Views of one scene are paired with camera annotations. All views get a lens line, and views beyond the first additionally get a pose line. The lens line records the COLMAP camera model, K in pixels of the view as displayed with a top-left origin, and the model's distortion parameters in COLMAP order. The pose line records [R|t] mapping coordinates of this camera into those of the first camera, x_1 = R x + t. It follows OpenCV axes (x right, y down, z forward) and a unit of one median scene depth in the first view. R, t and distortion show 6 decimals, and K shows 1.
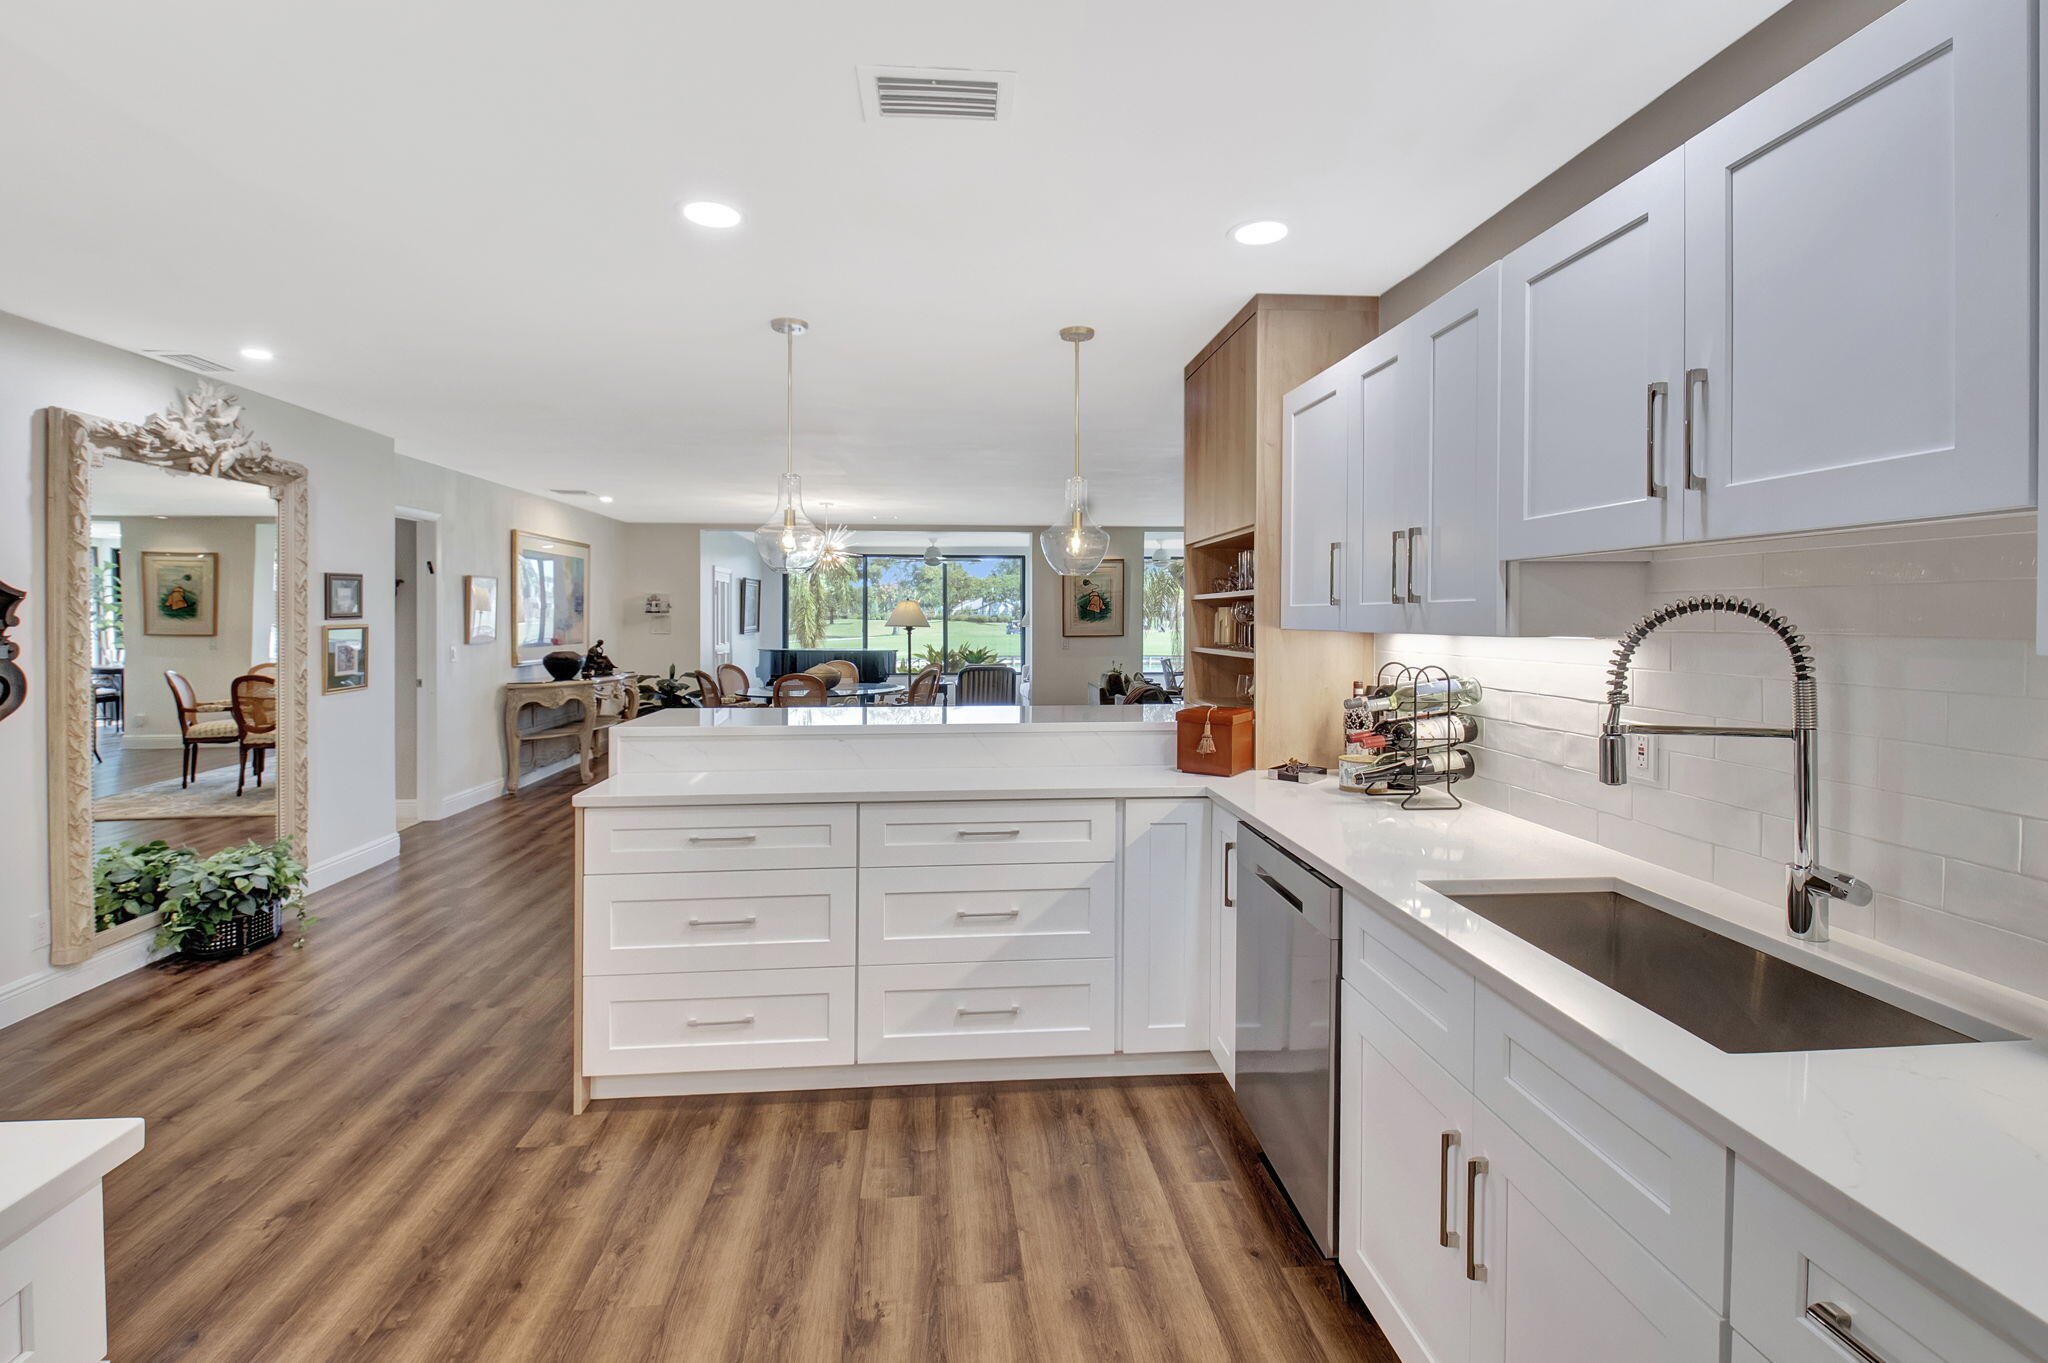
lens RADIAL K [[899.6, 0, 1042.0], [0, 899.6, 625.8], [0, 0, 1]] dist [-0.000518, -0.015994]
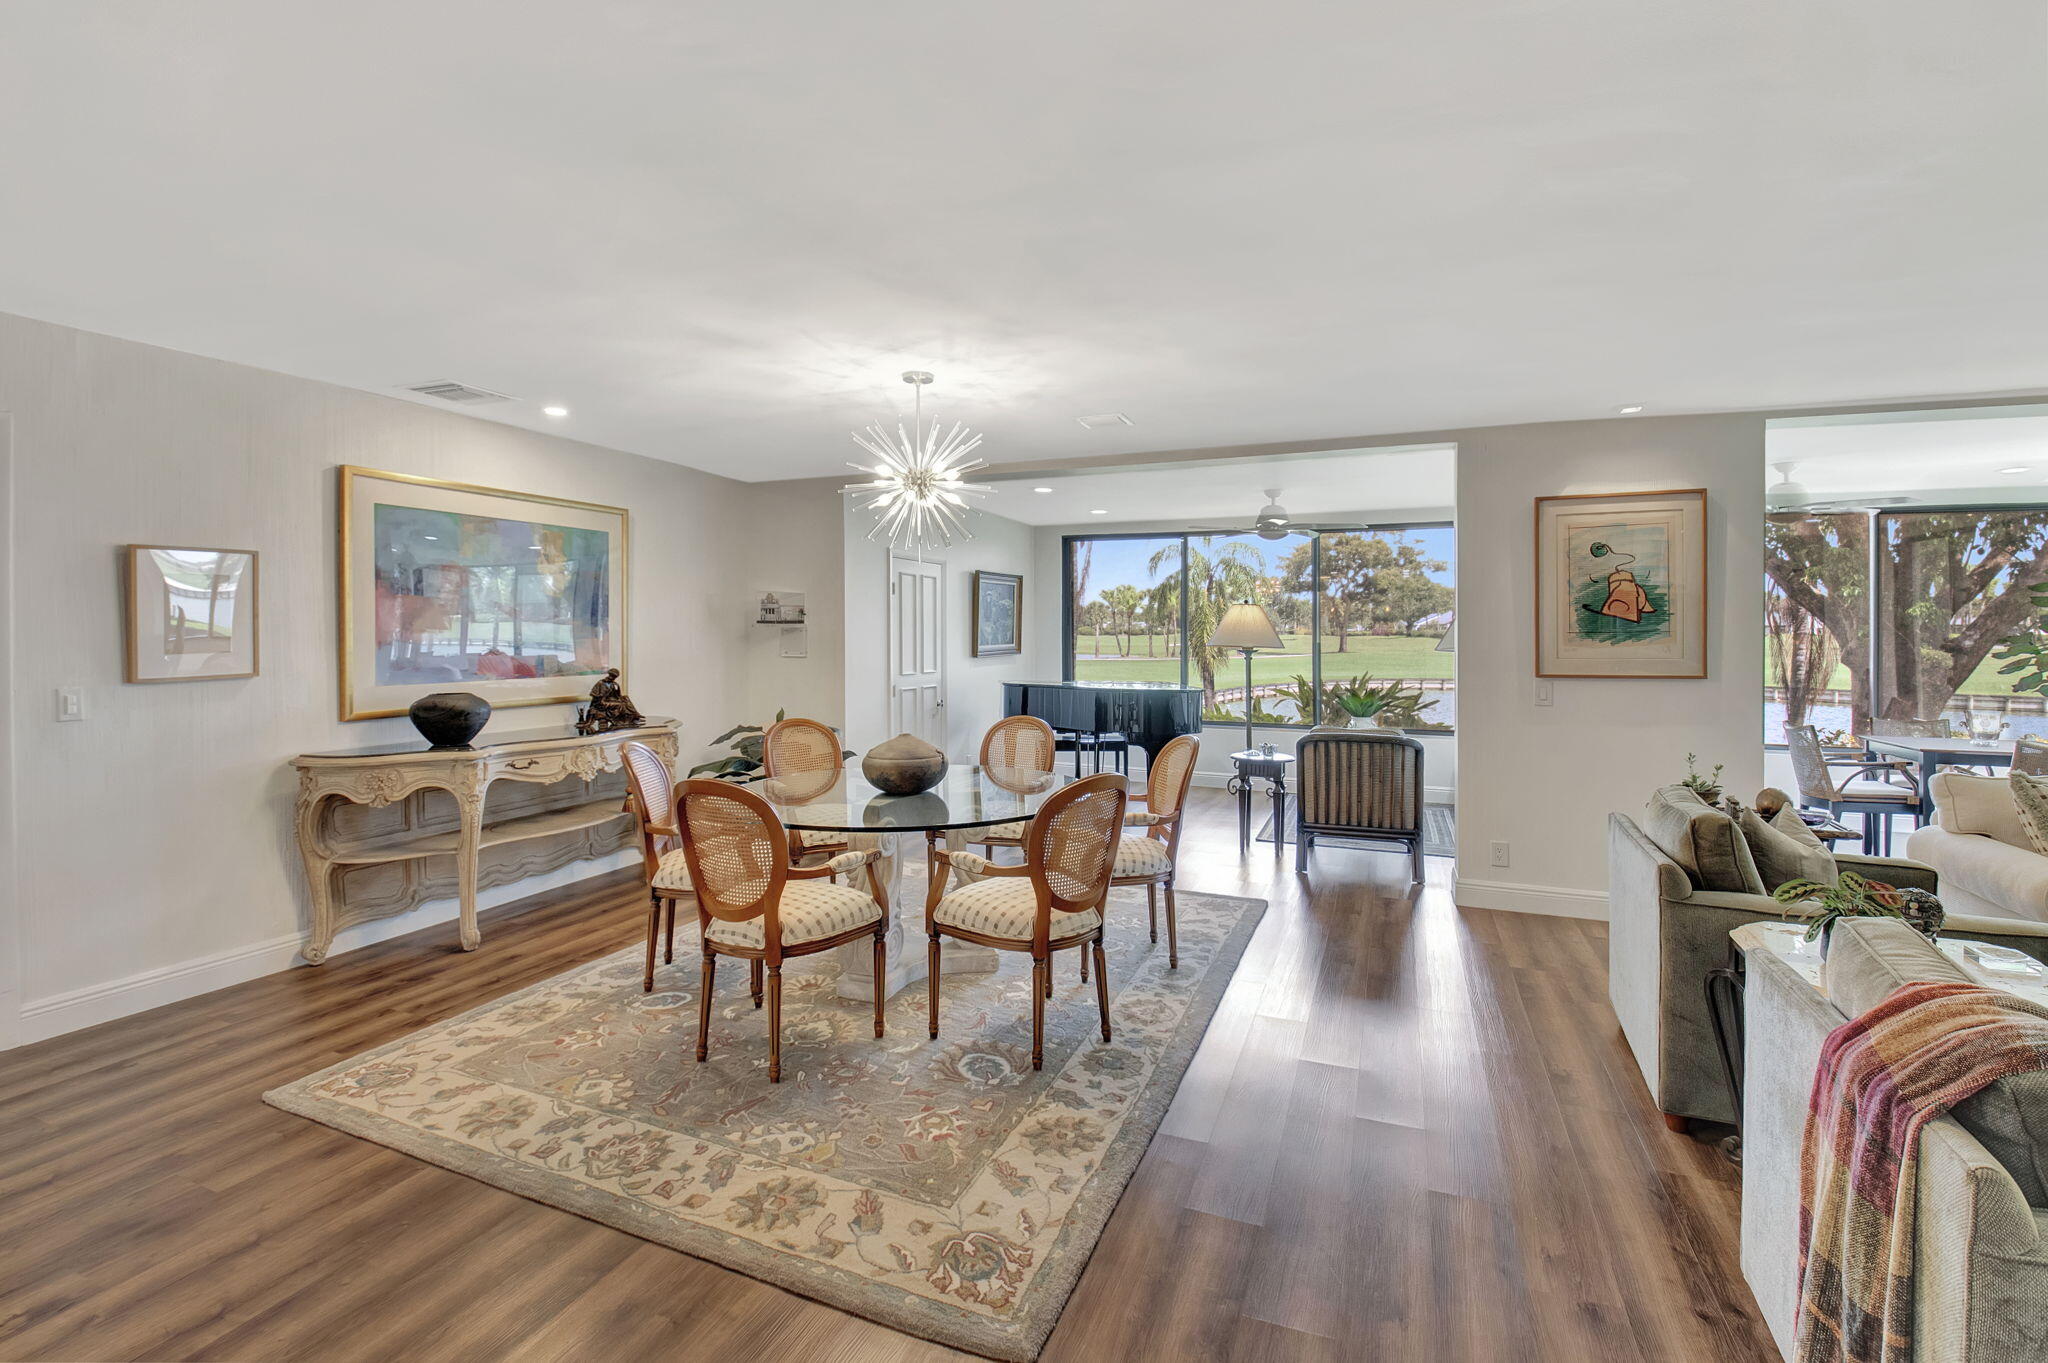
lens RADIAL K [[899.6, 0, 1046.4], [0, 899.6, 650.6], [0, 0, 1]] dist [-0.000518, -0.015994]
pose [[0.881377, 0.012306, -0.472253, 0.080580], [-0.007135, 0.999893, 0.012738, -0.018296], [0.472359, -0.007857, 0.881371, 2.000242]]
